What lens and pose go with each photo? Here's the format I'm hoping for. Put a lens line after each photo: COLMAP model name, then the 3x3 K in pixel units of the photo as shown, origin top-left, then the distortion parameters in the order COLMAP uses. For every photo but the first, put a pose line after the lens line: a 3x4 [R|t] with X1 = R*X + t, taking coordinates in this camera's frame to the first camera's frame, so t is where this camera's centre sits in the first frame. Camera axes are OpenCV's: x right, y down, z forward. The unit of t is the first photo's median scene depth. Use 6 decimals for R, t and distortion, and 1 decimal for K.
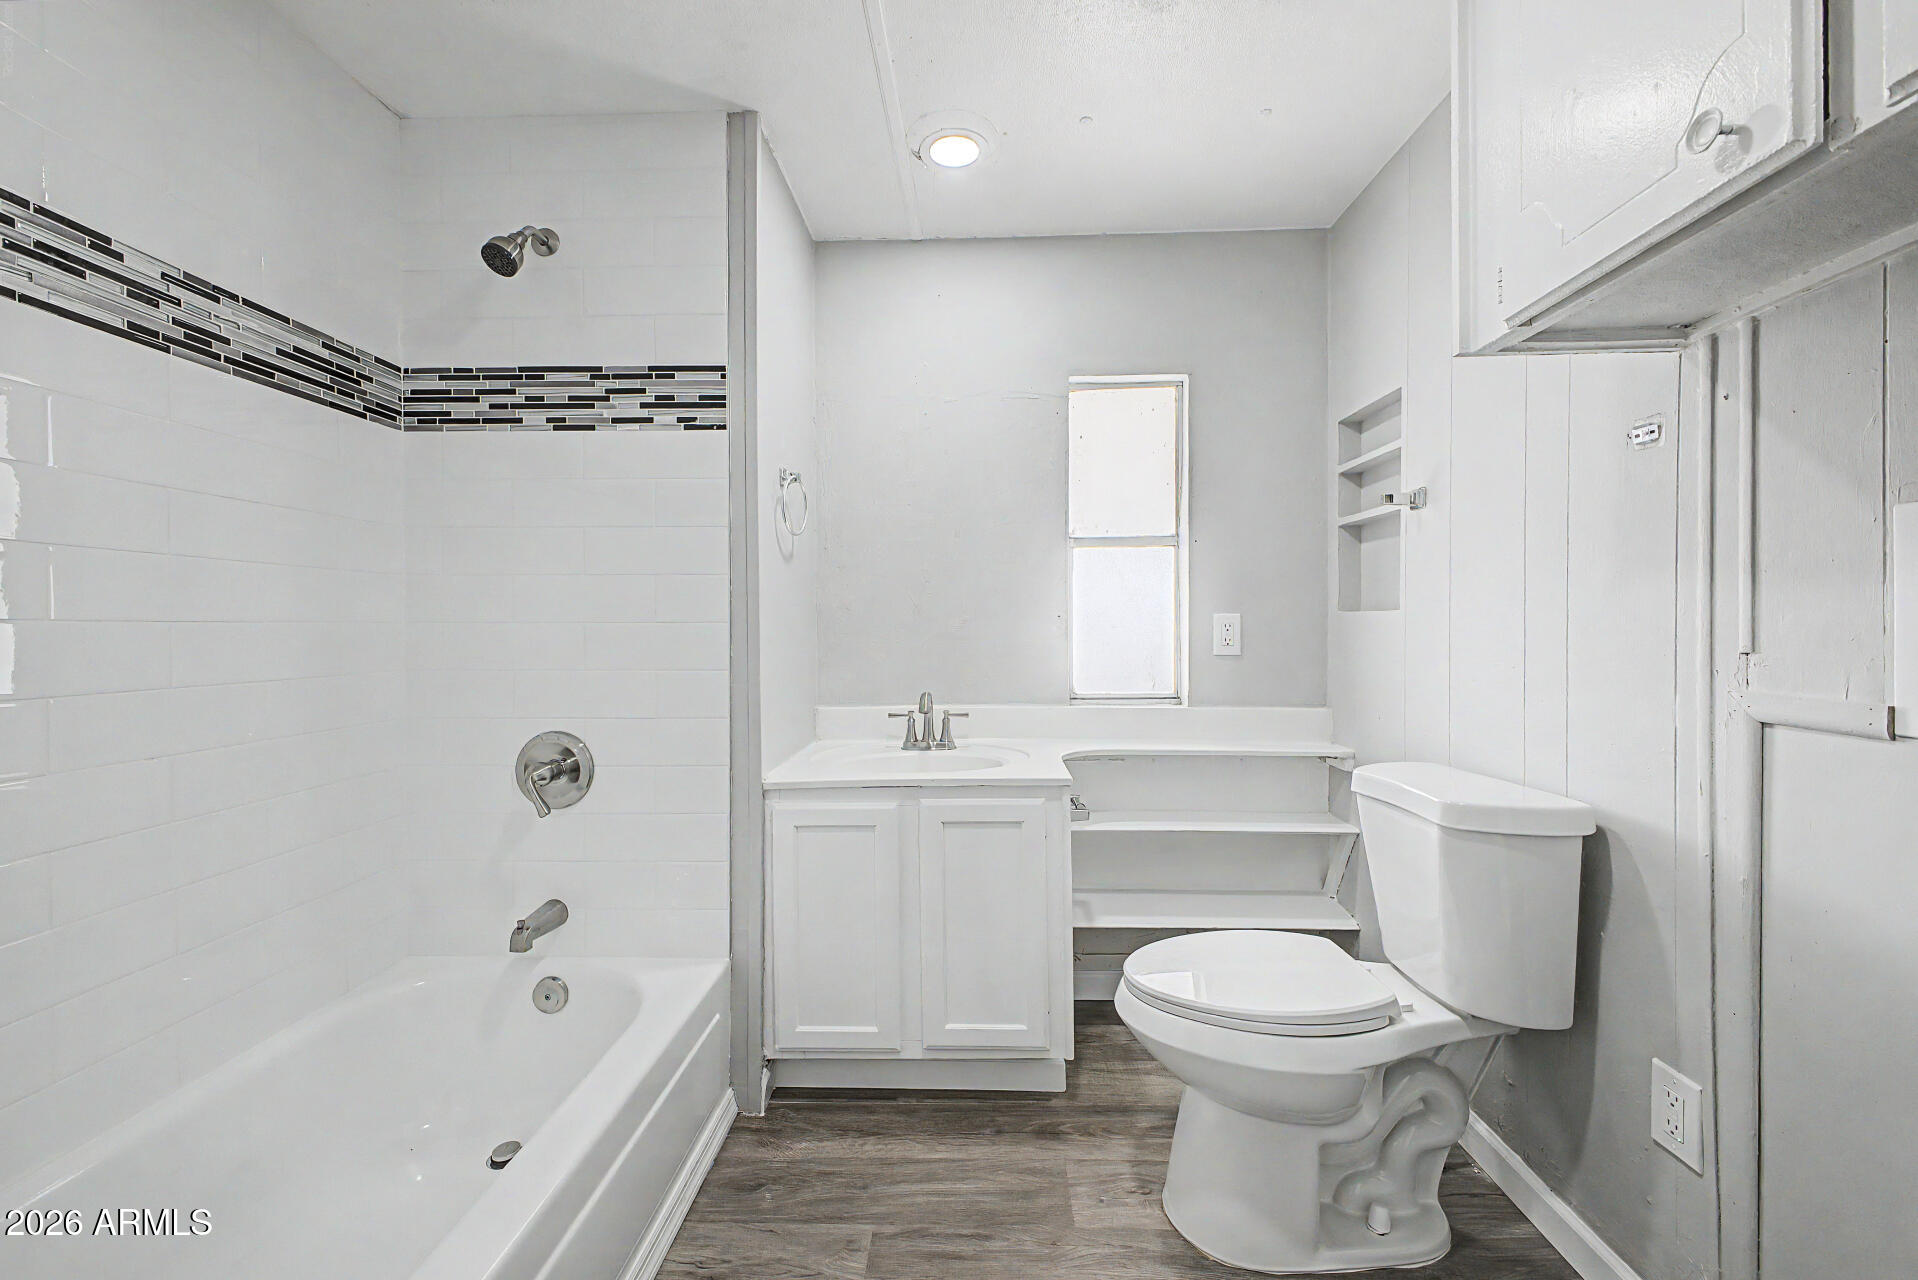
lens RADIAL K [[759.4, 0, 966.2], [0, 759.4, 629.5], [0, 0, 1]] dist [0.024246, -0.001836]
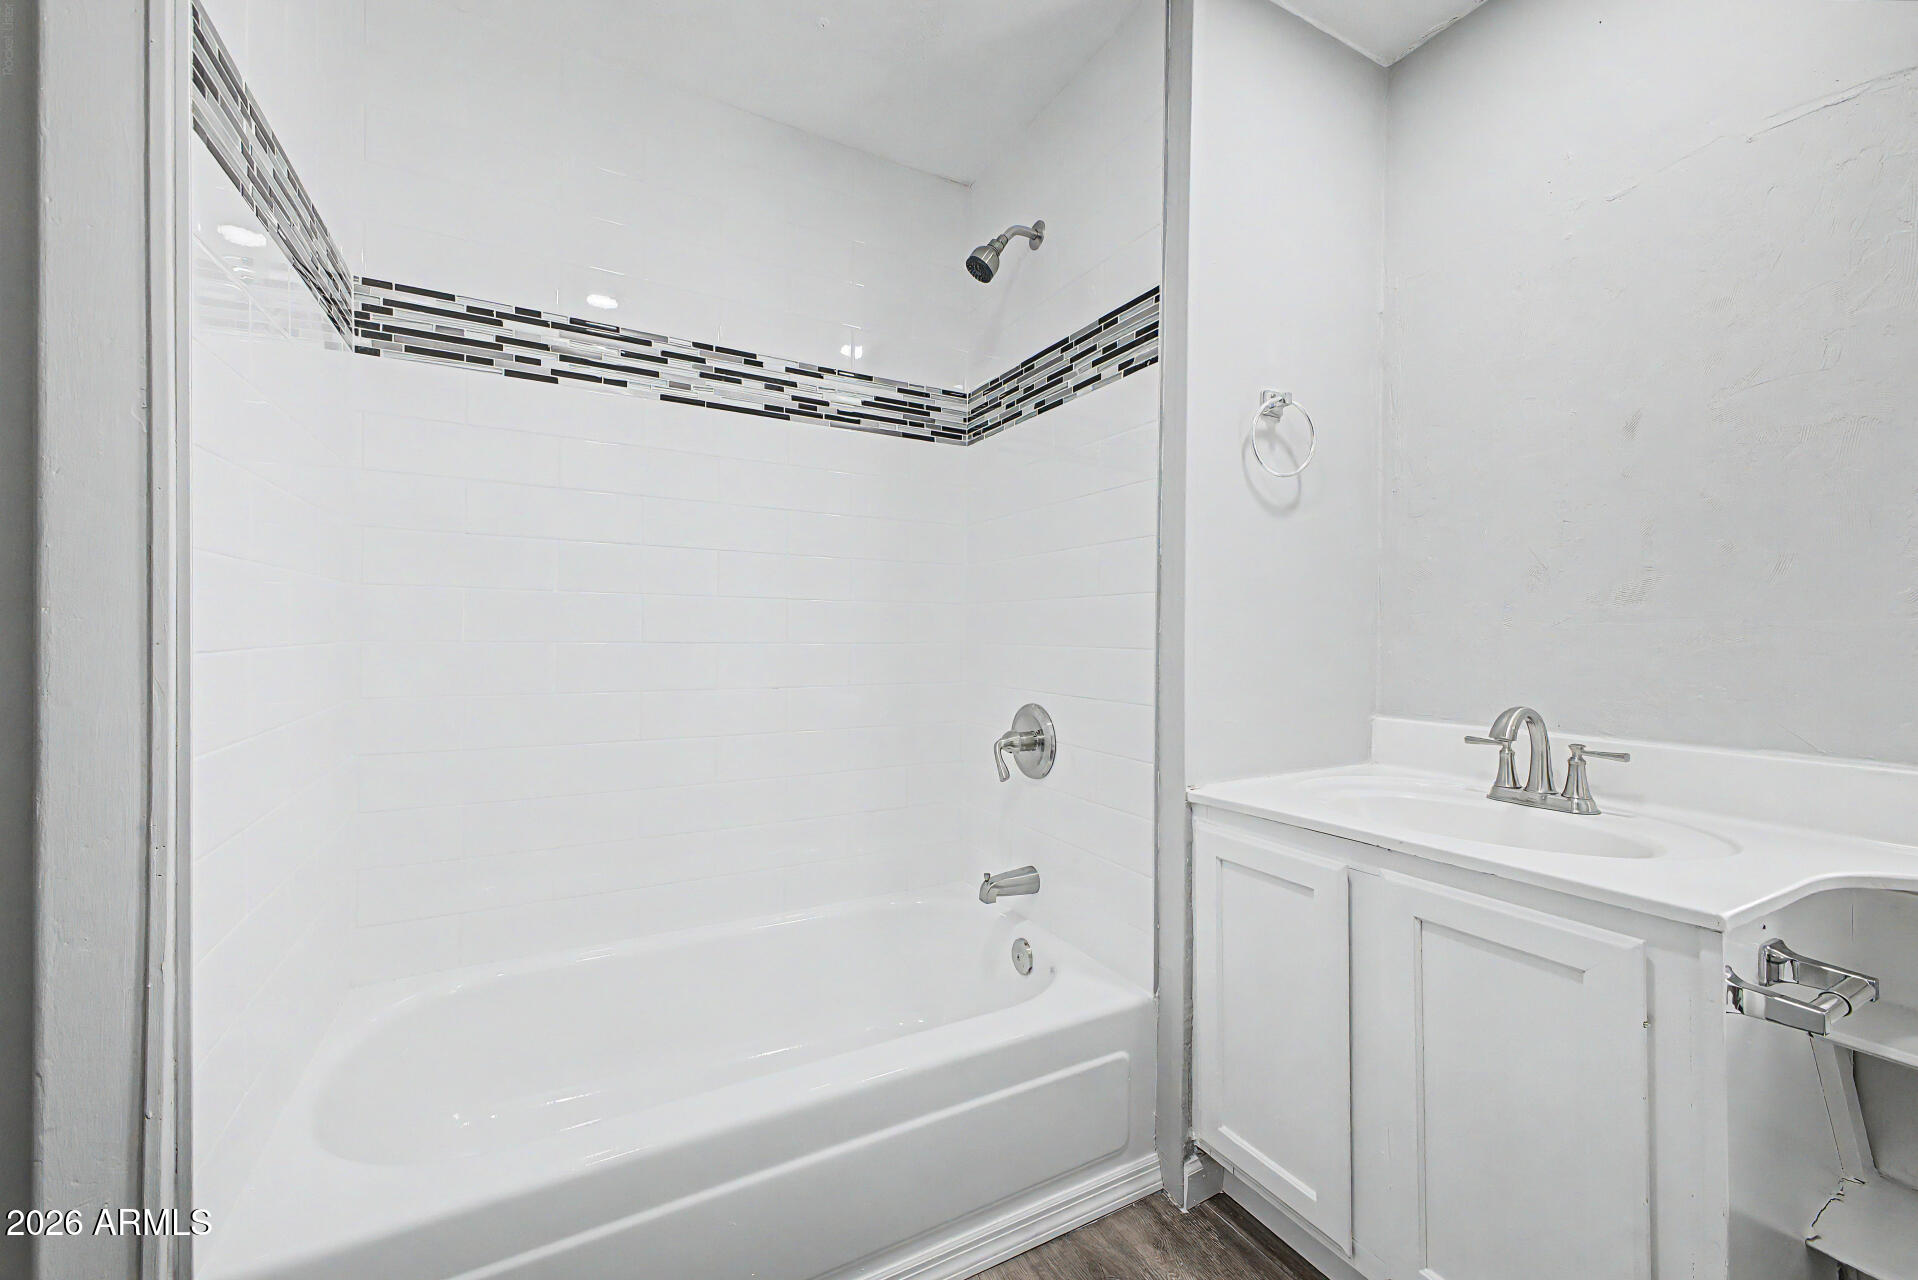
lens RADIAL K [[759.4, 0, 964.0], [0, 759.4, 638.6], [0, 0, 1]] dist [0.024246, -0.001836]
pose [[0.506922, 0.009454, -0.861940, 0.301818], [-0.014315, 0.999894, 0.002548, 0.042063], [0.861873, 0.011047, 0.507003, 0.396471]]
